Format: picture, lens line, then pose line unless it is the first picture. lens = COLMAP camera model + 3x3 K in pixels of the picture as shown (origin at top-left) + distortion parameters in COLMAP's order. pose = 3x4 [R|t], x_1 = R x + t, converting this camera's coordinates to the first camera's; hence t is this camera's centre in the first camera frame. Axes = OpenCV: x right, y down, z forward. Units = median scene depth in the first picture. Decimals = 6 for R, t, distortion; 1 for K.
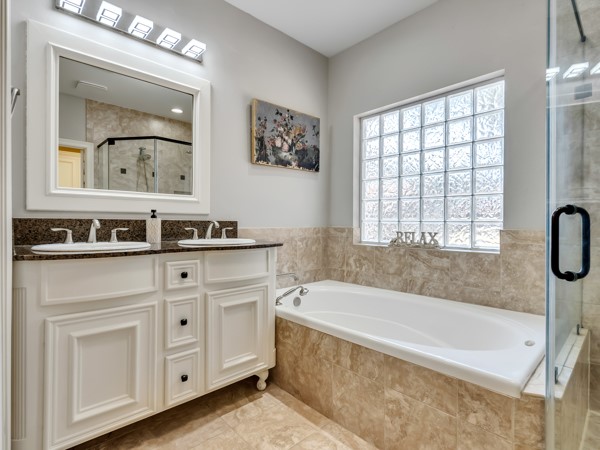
lens RADIAL K [[307.8, 0, 296.4], [0, 307.8, 224.0], [0, 0, 1]] dist [-0.003096, 0.003638]
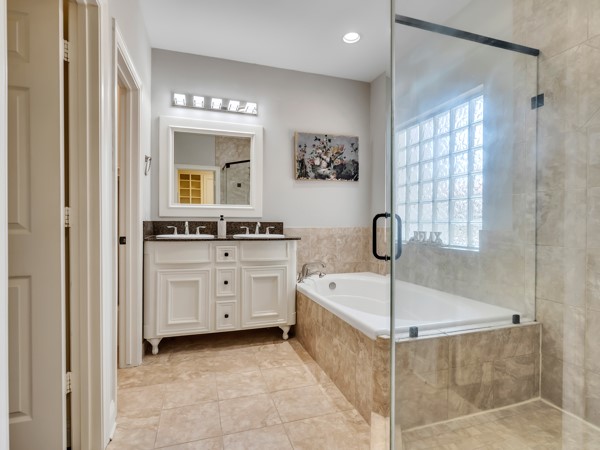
lens RADIAL K [[307.8, 0, 296.4], [0, 307.8, 224.0], [0, 0, 1]] dist [-0.003096, 0.003638]
pose [[0.907786, 0.001829, -0.419429, 0.530620], [-0.002583, 0.999996, -0.001231, 0.000509], [0.419425, 0.002201, 0.907787, -0.282387]]
